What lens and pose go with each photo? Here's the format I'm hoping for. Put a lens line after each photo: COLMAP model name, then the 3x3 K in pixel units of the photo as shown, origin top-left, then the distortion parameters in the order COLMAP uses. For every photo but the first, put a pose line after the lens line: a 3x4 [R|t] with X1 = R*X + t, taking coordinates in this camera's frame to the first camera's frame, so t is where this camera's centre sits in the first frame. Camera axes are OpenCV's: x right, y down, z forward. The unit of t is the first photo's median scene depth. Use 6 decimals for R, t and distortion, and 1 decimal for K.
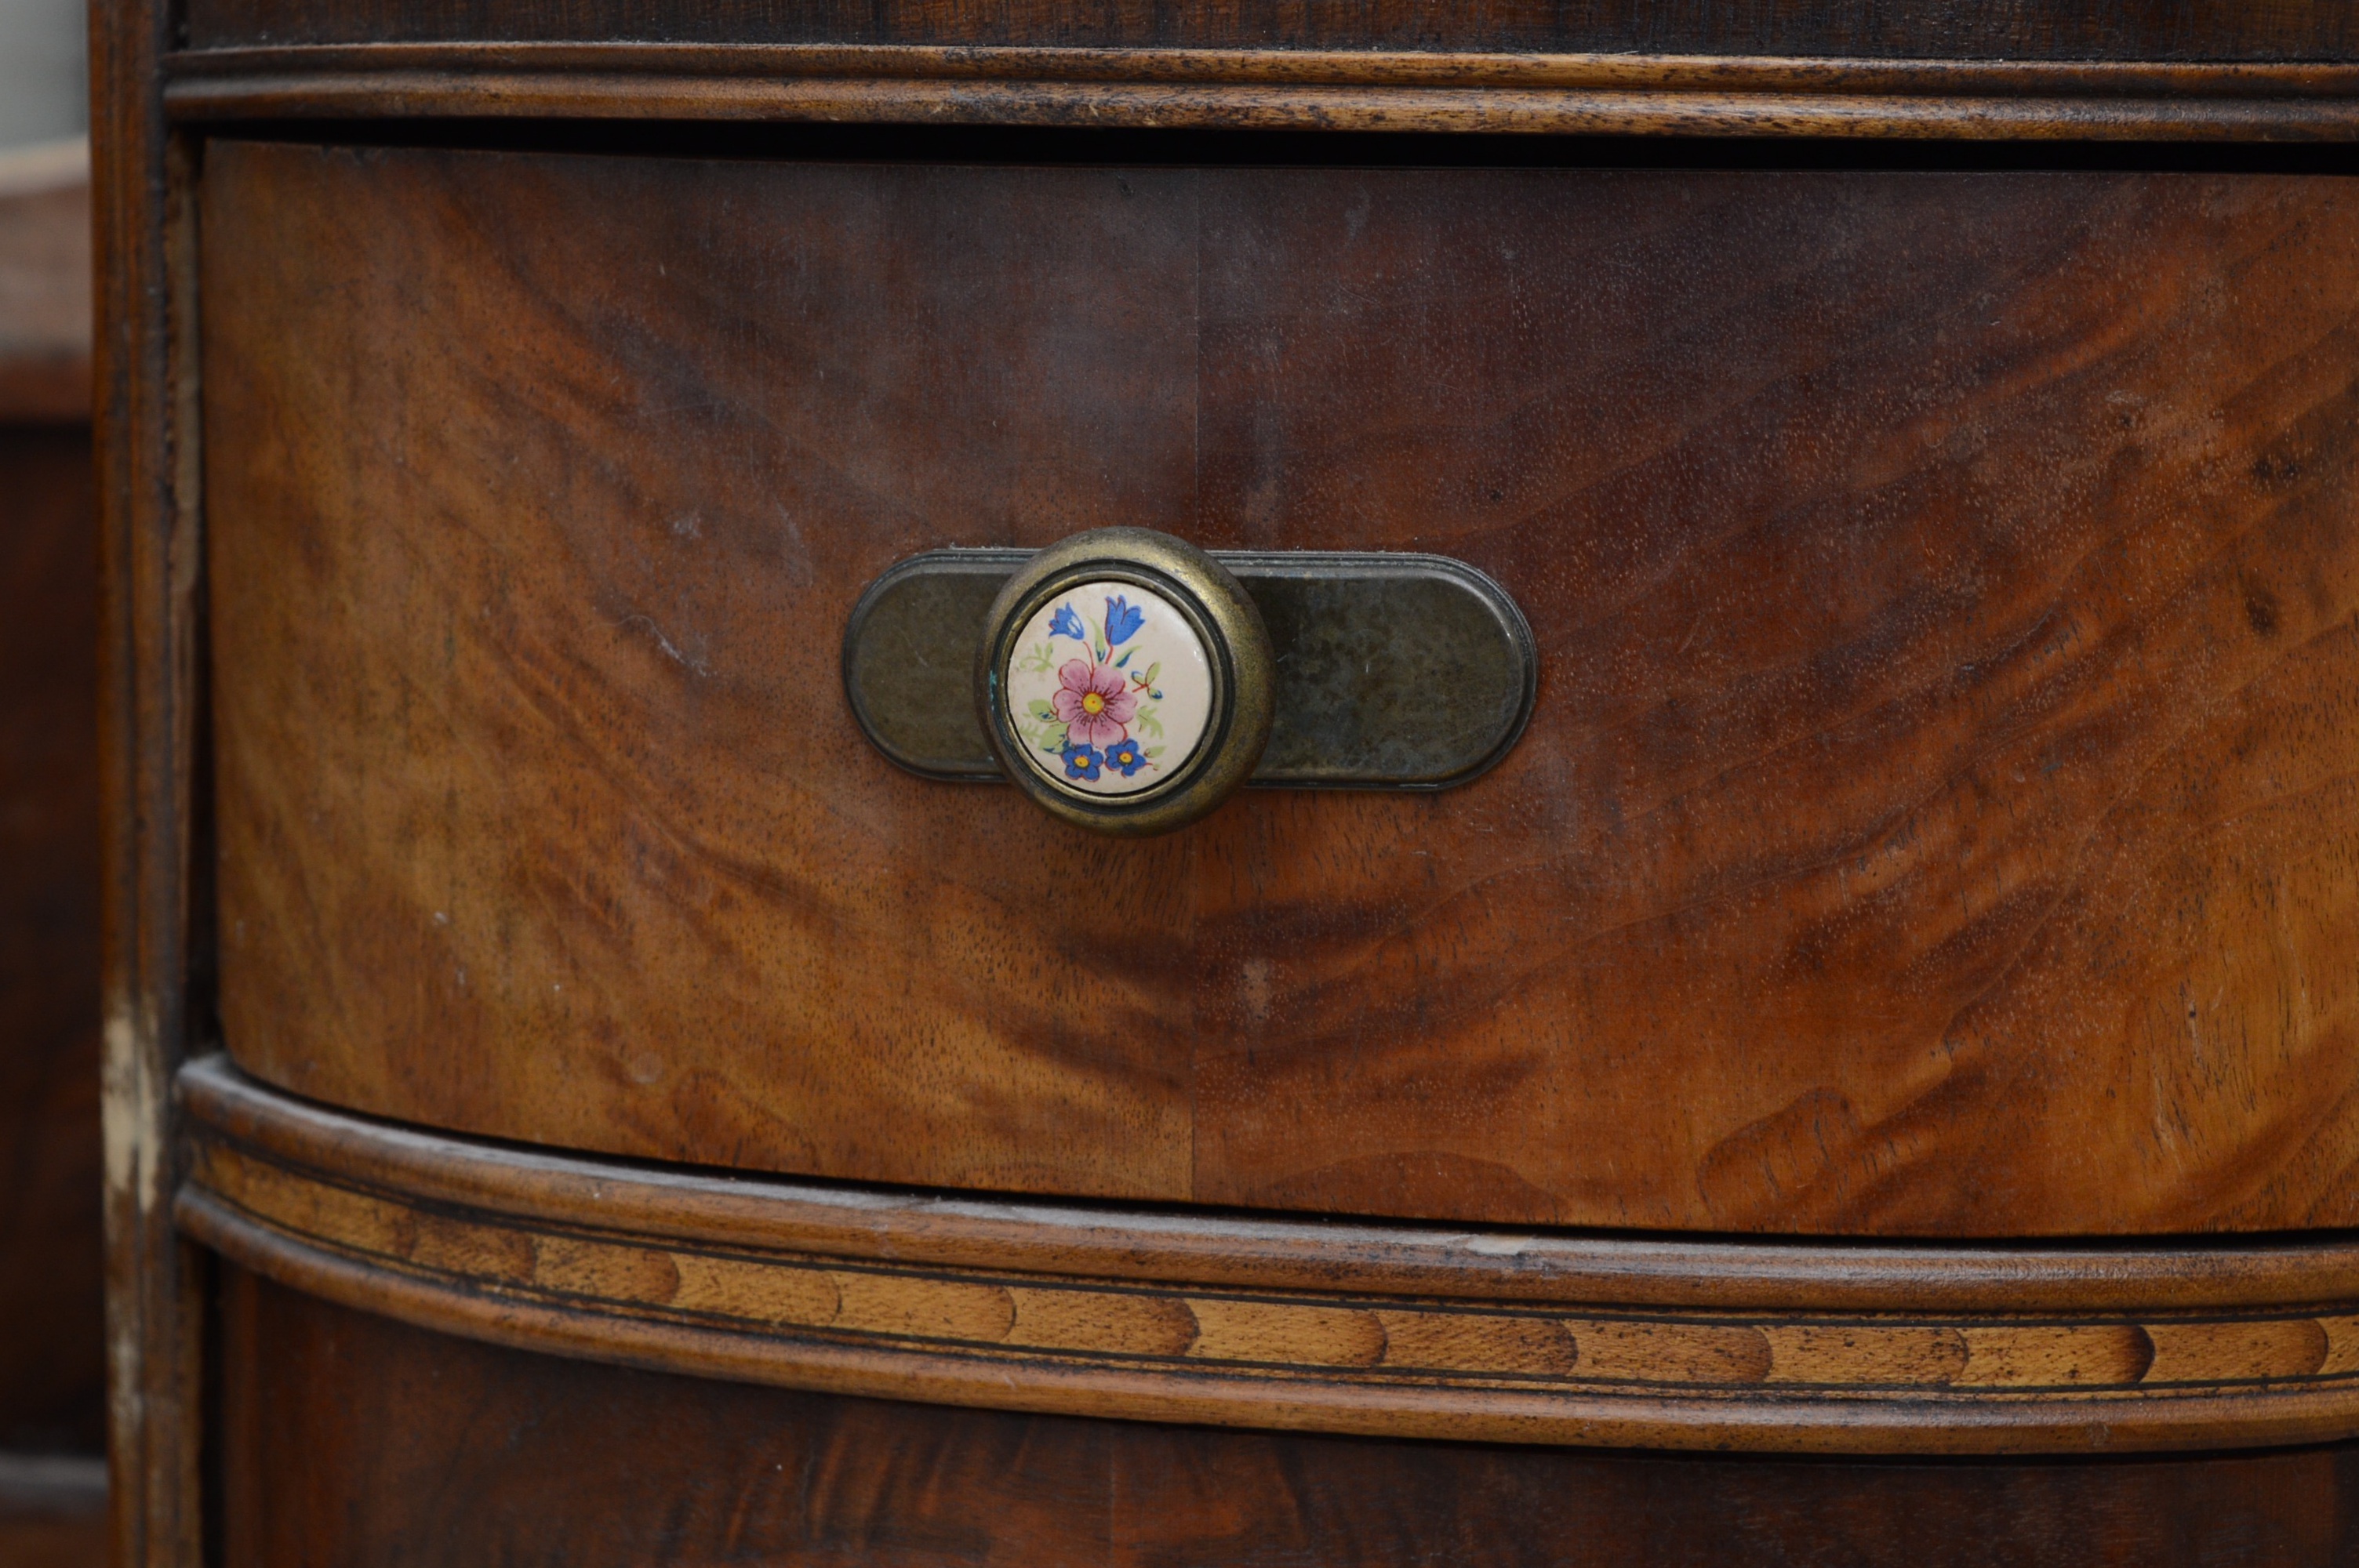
lens RADIAL K [[5538.8, 0, 1184.7], [0, 5538.8, 793.8], [0, 0, 1]] dist [0.072547, 0.000000]
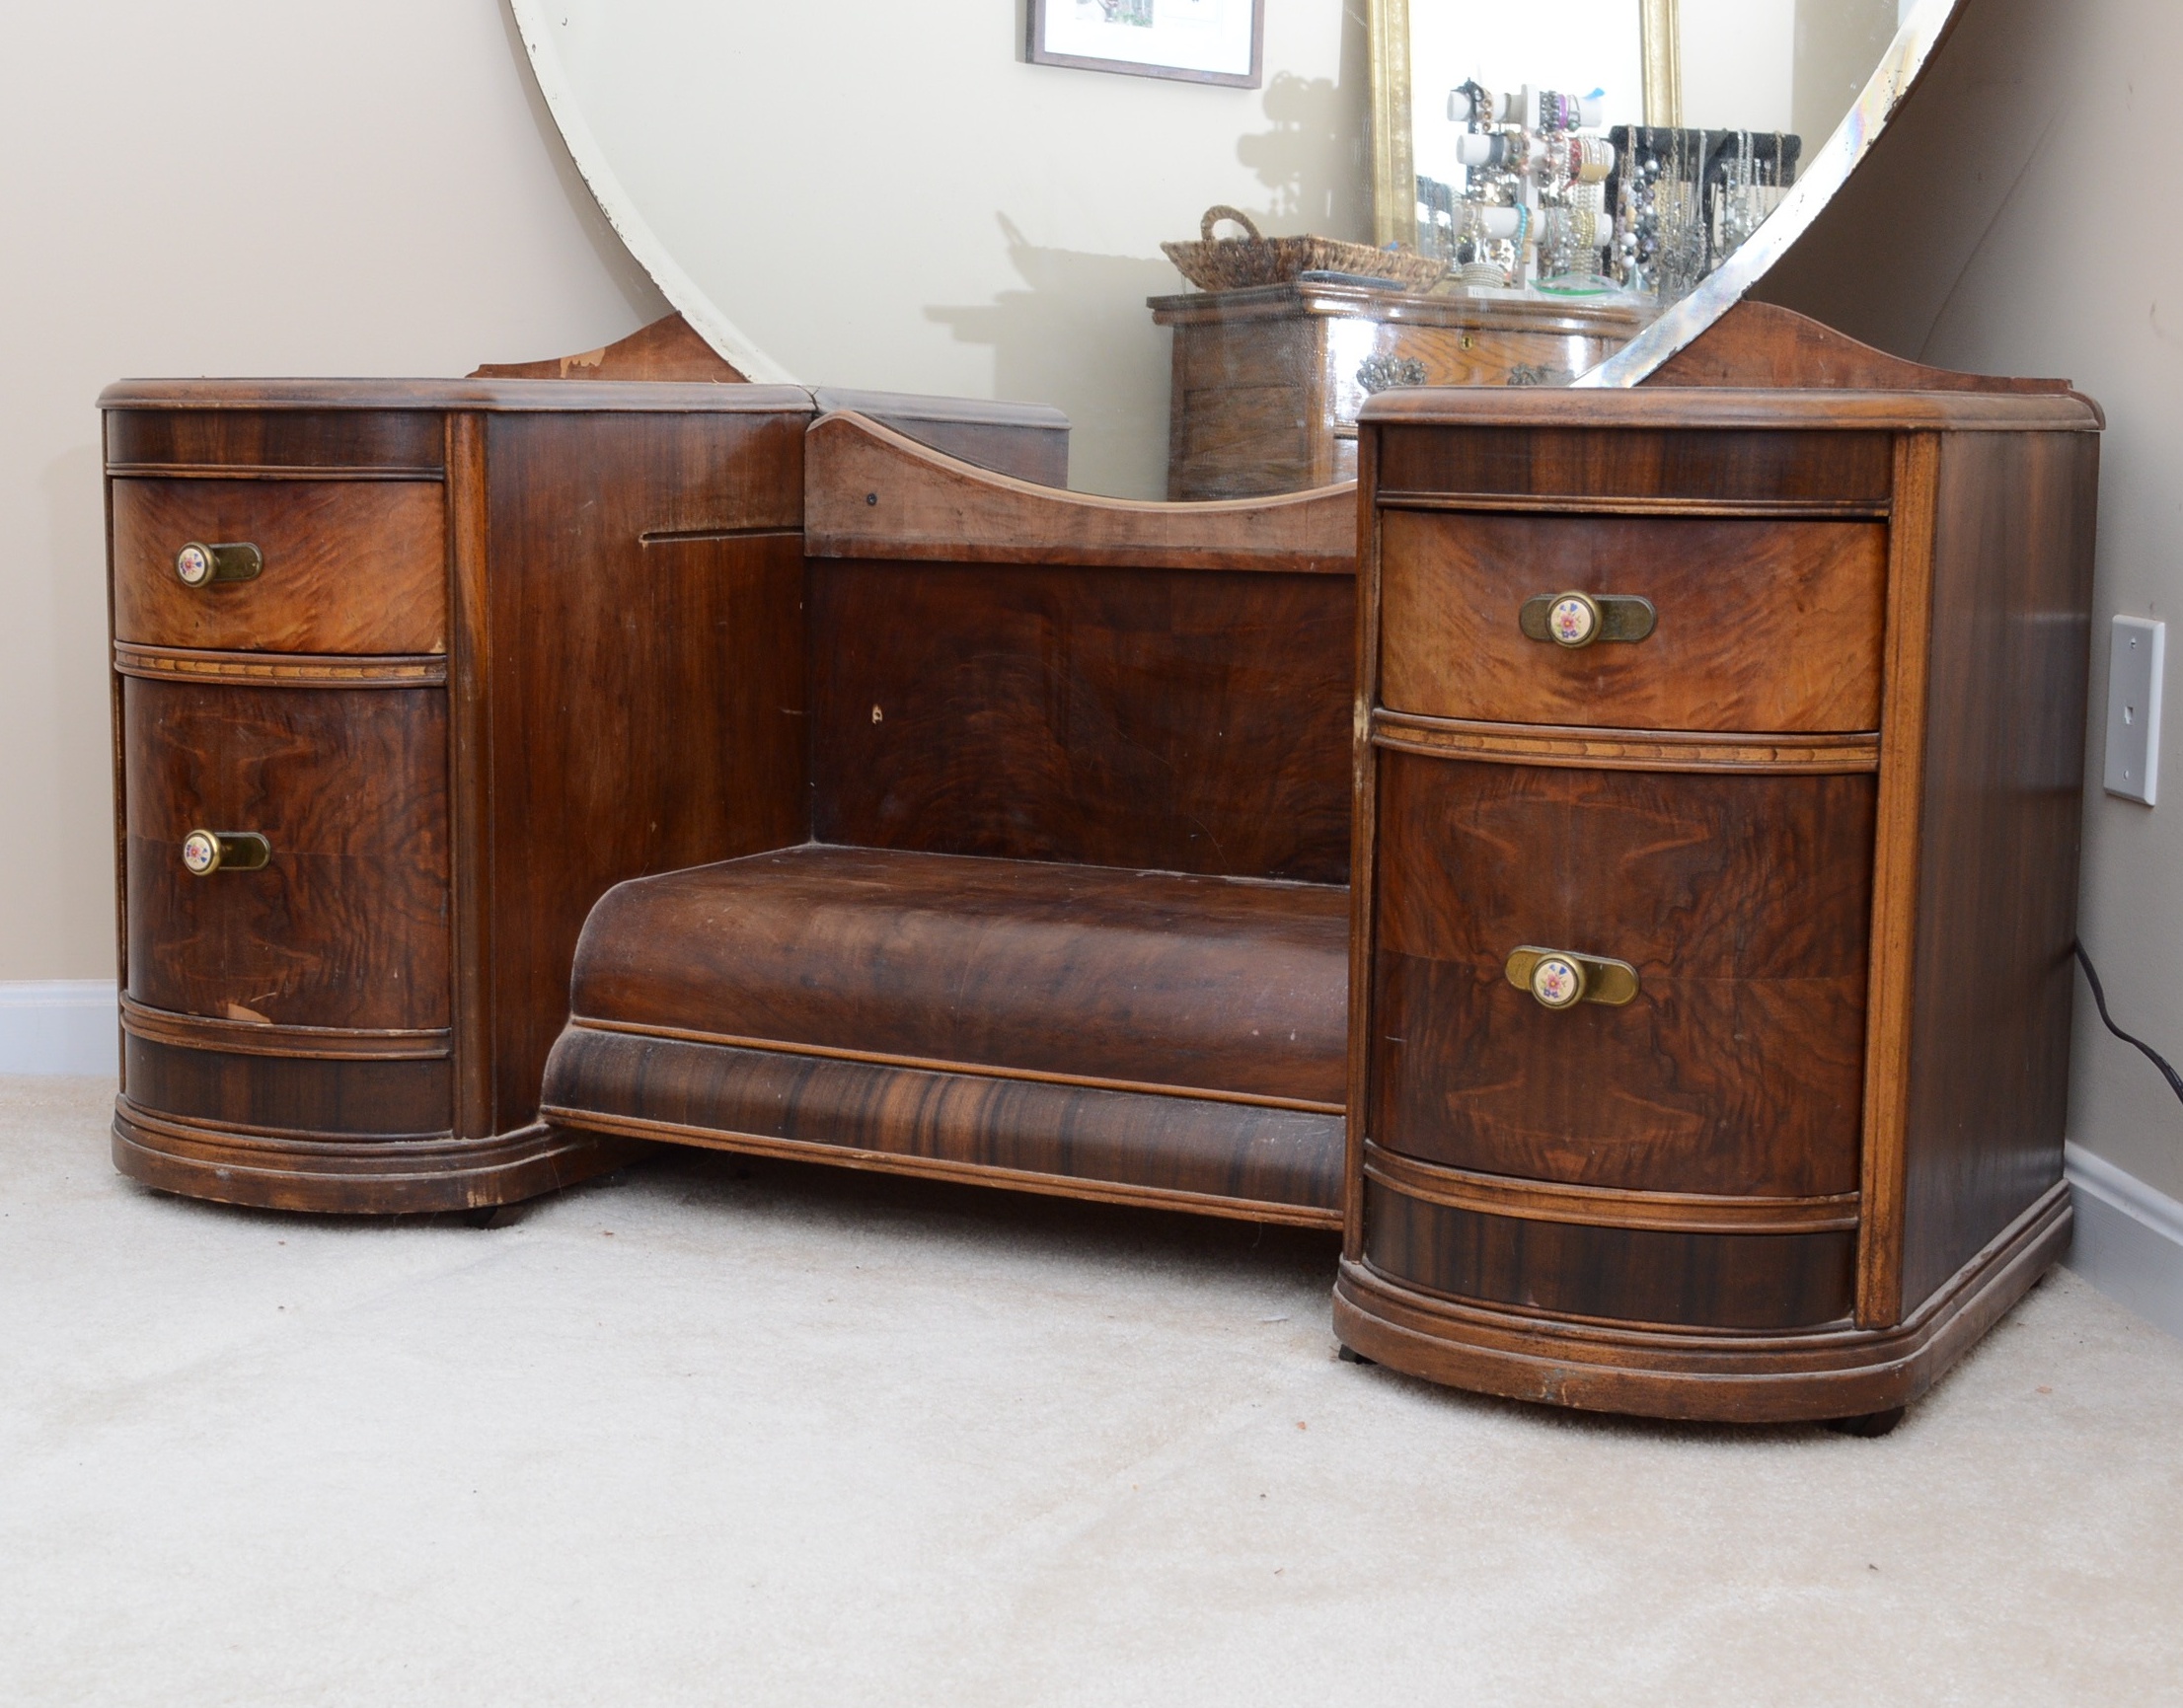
lens RADIAL K [[3420.3, 0, 1009.3], [0, 3420.3, 899.8], [0, 0, 1]] dist [-0.059633, 0.000000]
pose [[0.978643, 0.021289, -0.204464, 0.125134], [-0.016062, 0.999501, 0.027189, 0.156728], [0.204941, -0.023324, 0.978496, -2.145927]]
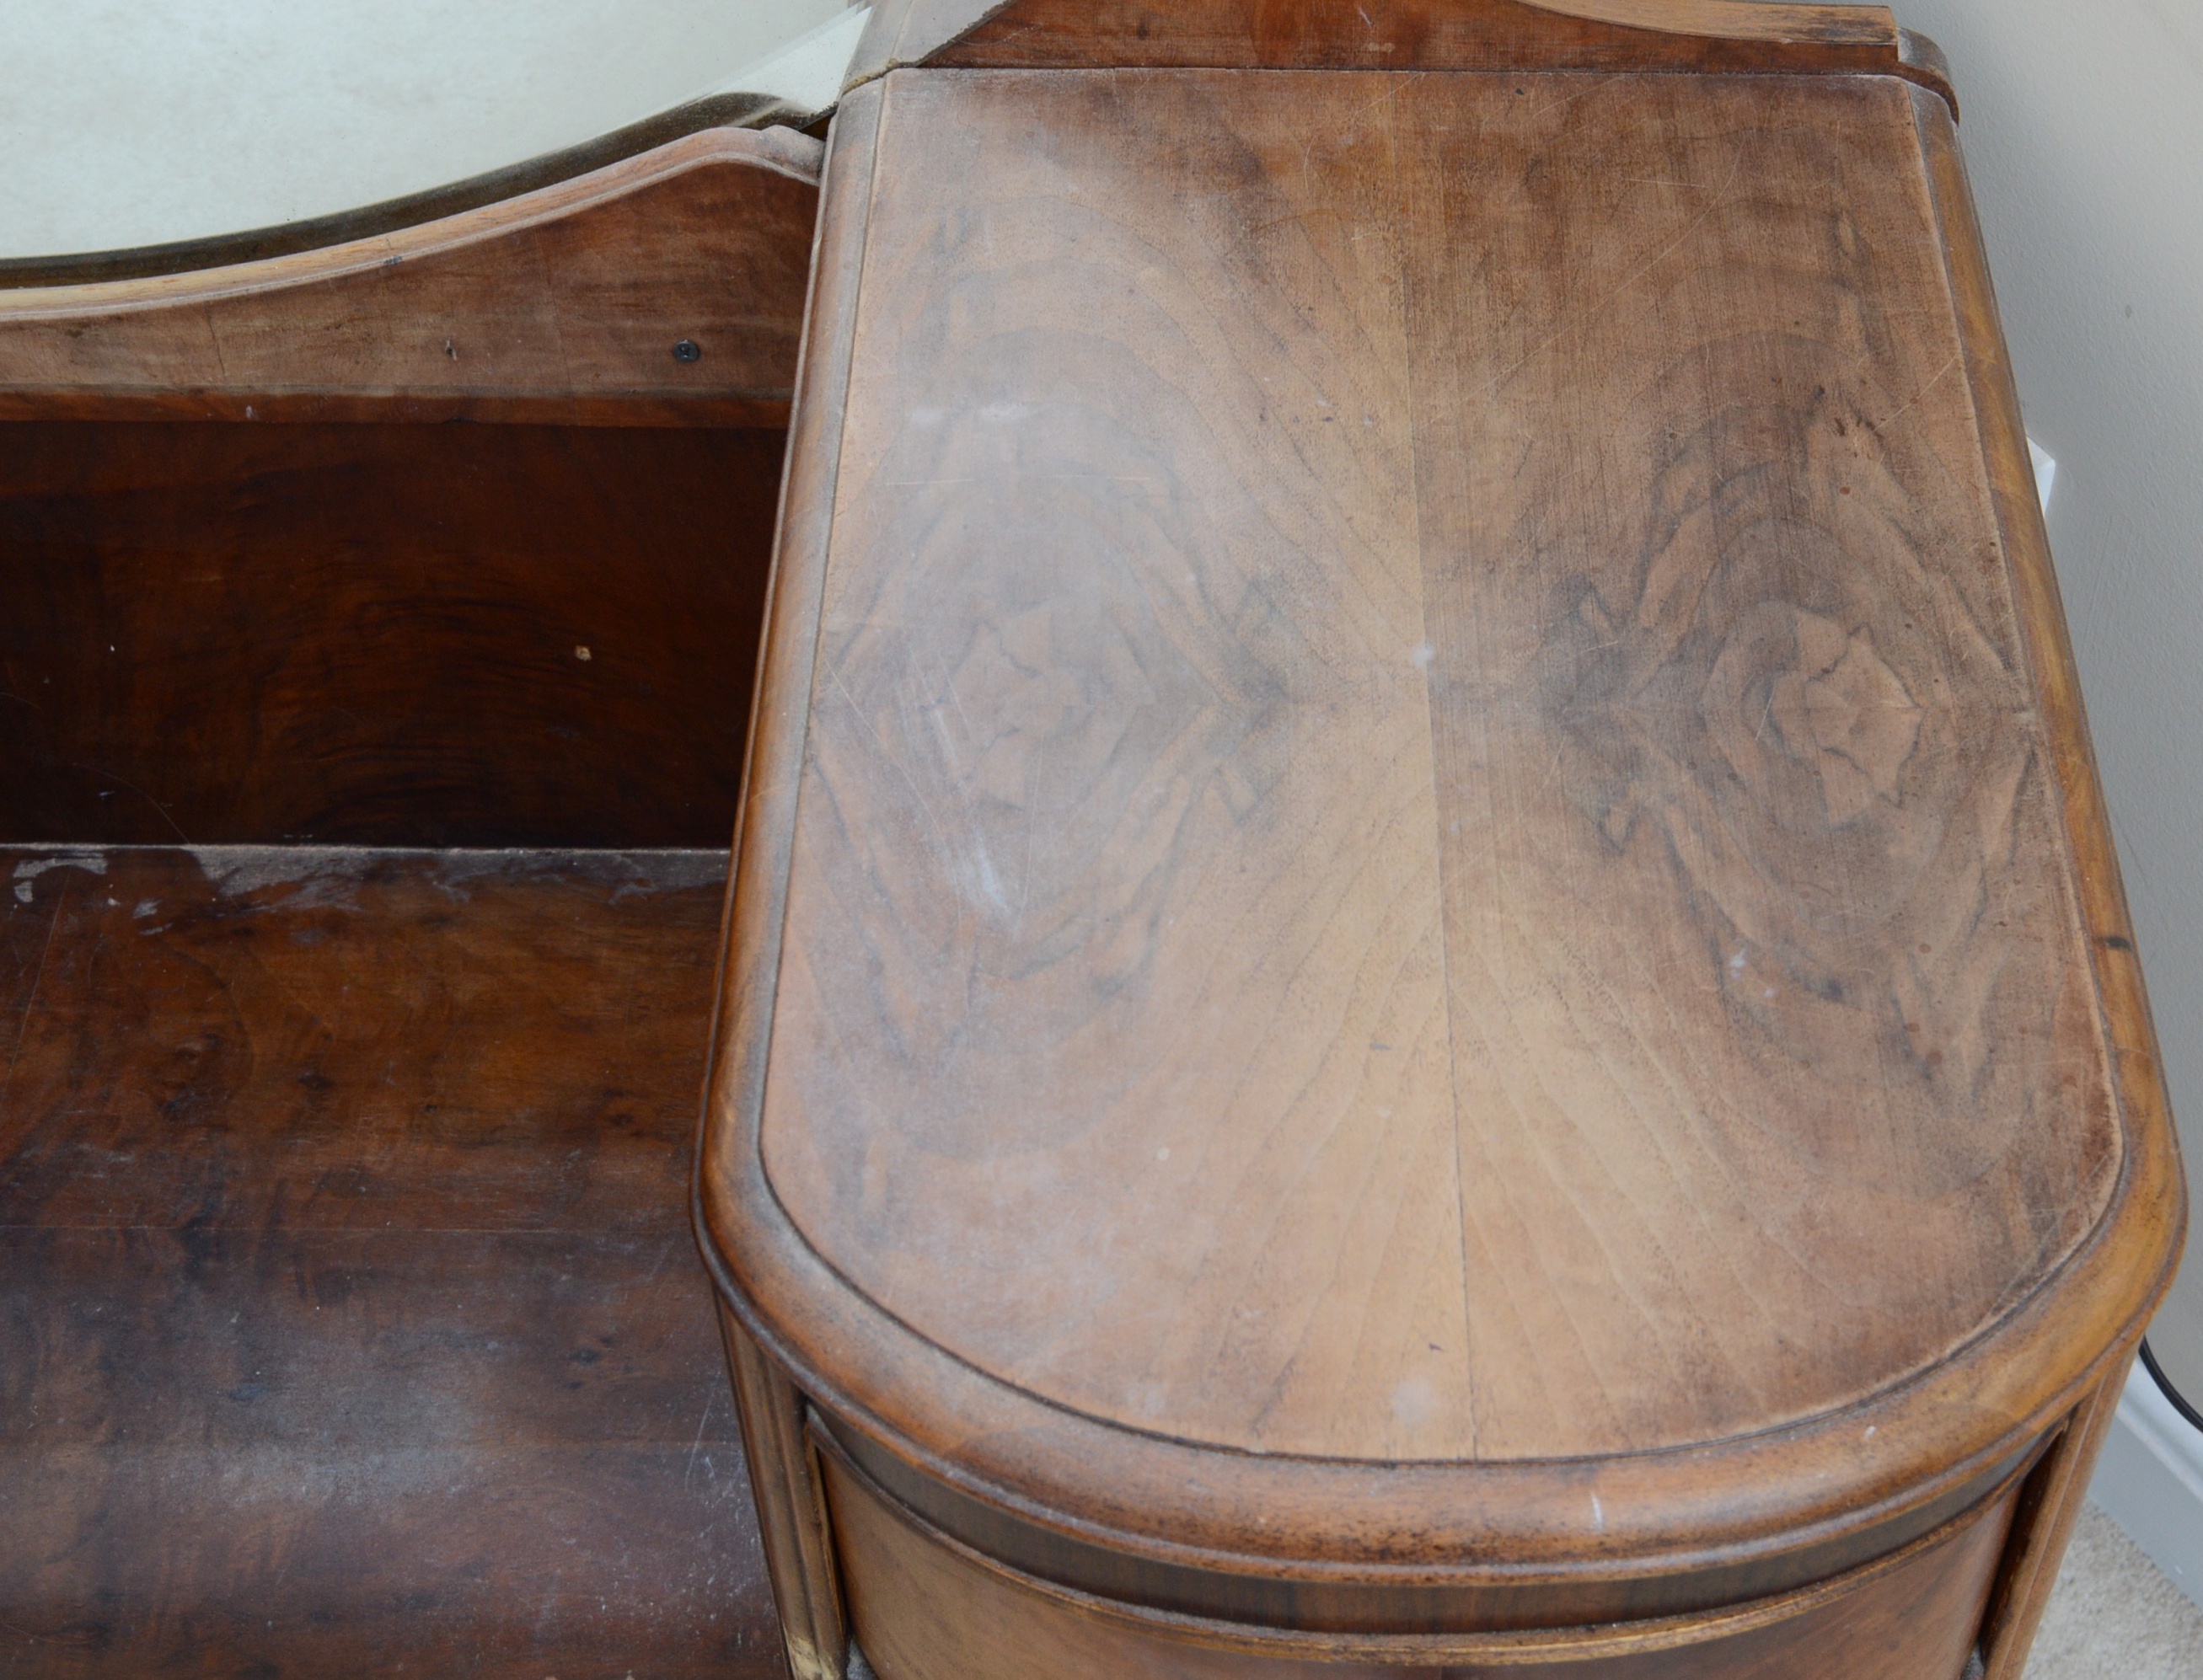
lens RADIAL K [[3507.1, 0, 1262.6], [0, 3507.1, 842.2], [0, 0, 1]] dist [-0.042402, 0.000000]
pose [[0.957364, -0.218427, 0.189060, -0.245111], [0.036684, 0.741072, 0.670423, -1.213645], [-0.286545, -0.634903, 0.717489, 0.250792]]
